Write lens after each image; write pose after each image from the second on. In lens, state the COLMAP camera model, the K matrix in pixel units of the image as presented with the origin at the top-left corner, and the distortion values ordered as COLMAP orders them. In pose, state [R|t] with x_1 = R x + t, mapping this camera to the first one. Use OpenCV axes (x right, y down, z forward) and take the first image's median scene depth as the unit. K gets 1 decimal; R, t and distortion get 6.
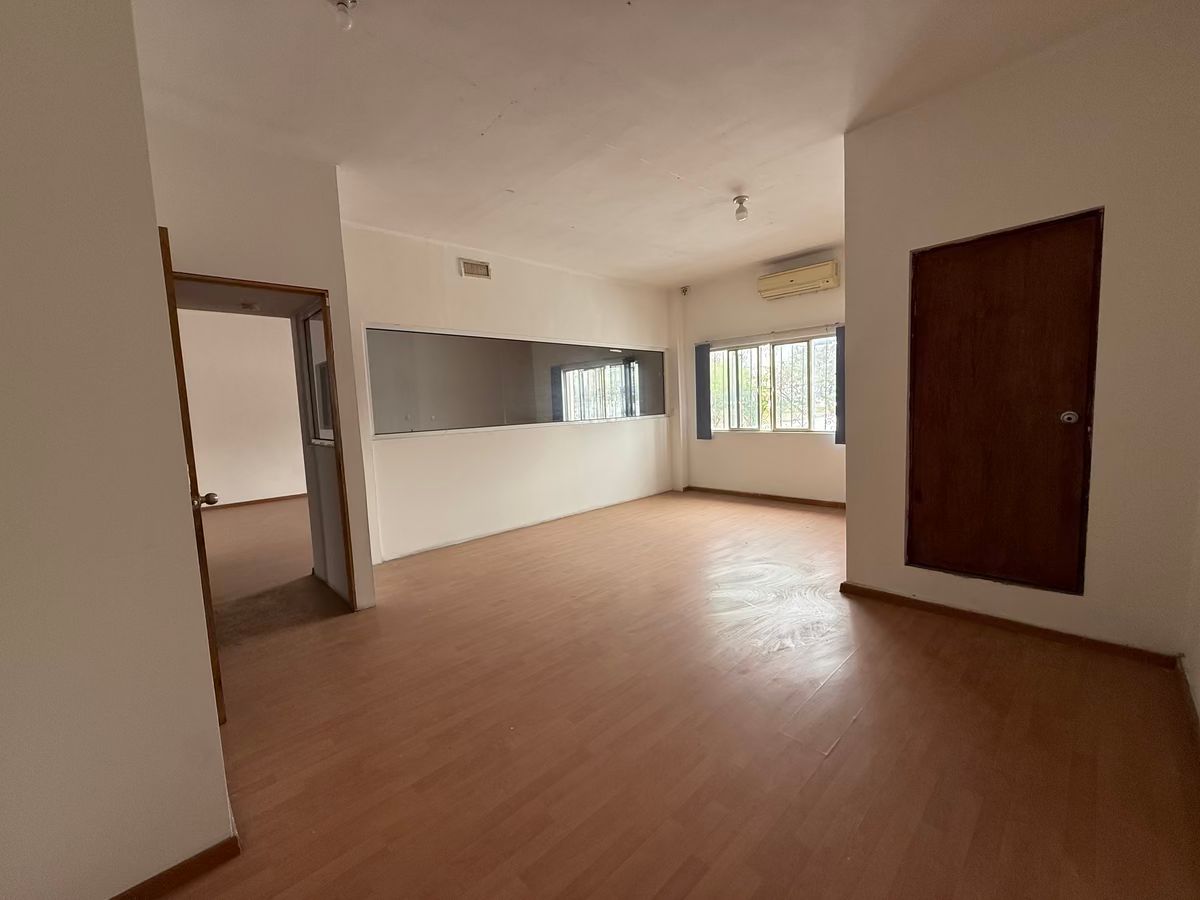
lens RADIAL K [[477.3, 0, 599.1], [0, 477.3, 446.3], [0, 0, 1]] dist [0.000060, -0.000231]
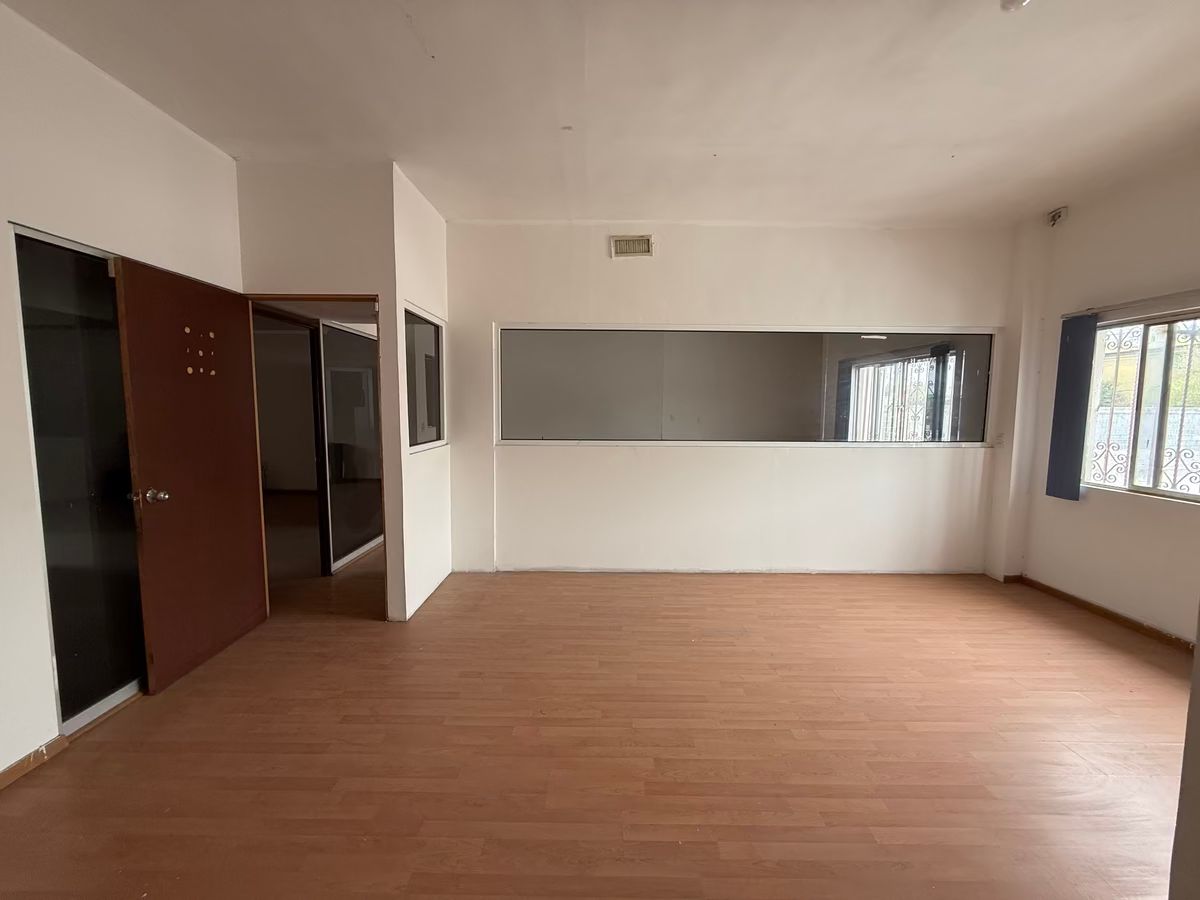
lens RADIAL K [[477.3, 0, 597.6], [0, 477.3, 450.5], [0, 0, 1]] dist [0.000060, -0.000231]
pose [[0.722666, 0.110357, -0.682331, 0.209234], [-0.096290, 0.993620, 0.058721, -0.049558], [0.684458, 0.023266, 0.728681, 0.272342]]
